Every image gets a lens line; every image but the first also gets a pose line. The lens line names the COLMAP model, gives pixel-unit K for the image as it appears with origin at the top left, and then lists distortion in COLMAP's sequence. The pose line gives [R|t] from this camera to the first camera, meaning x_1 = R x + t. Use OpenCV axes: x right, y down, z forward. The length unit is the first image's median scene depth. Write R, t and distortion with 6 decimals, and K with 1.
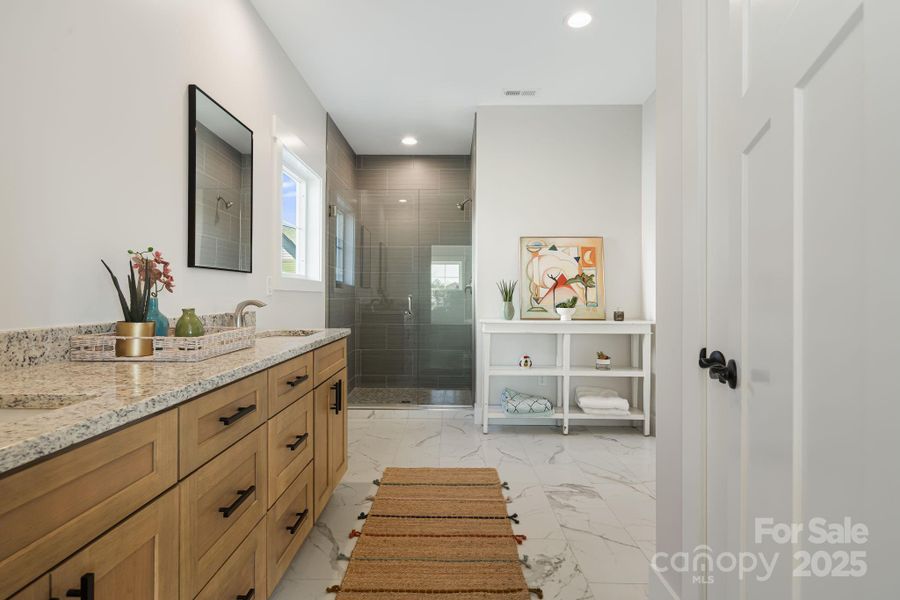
lens RADIAL K [[437.4, 0, 447.6], [0, 437.4, 295.2], [0, 0, 1]] dist [0.004182, -0.002680]
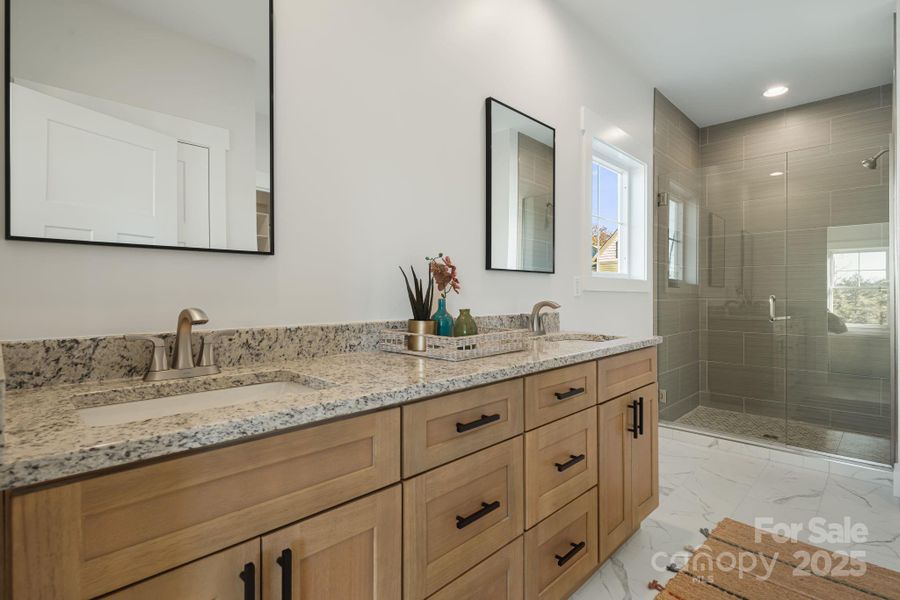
lens RADIAL K [[437.4, 0, 450.5], [0, 437.4, 295.7], [0, 0, 1]] dist [0.004182, -0.002680]
pose [[0.719894, -0.000644, -0.694084, 0.062685], [0.000704, 1.000000, -0.000197, -0.000758], [0.694084, -0.000347, 0.719894, 0.127598]]
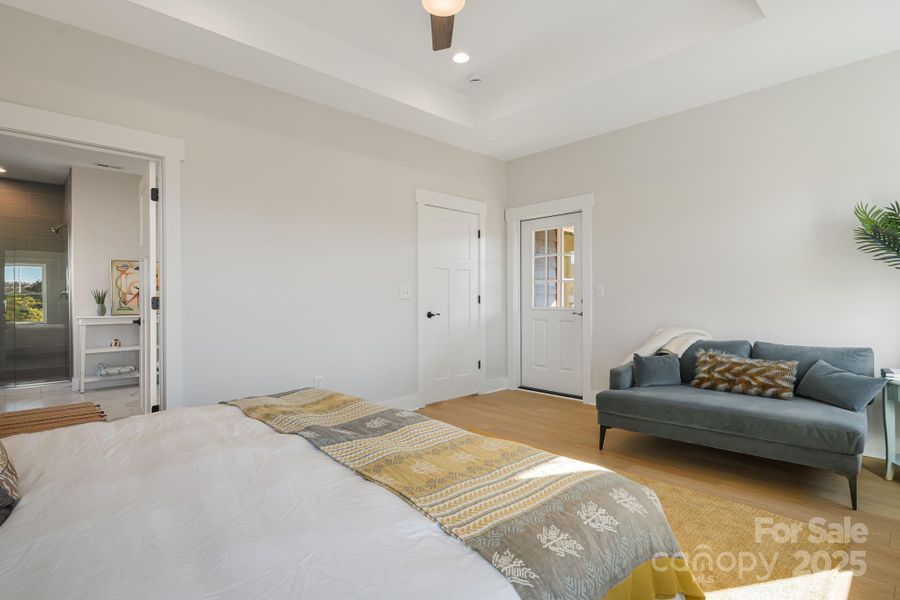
lens RADIAL K [[437.4, 0, 435.3], [0, 437.4, 302.0], [0, 0, 1]] dist [0.004182, -0.002680]
pose [[0.719985, -0.008595, 0.693936, -0.115467], [0.006612, 0.999963, 0.005526, 0.012473], [-0.693958, 0.000610, 0.720015, -1.300690]]
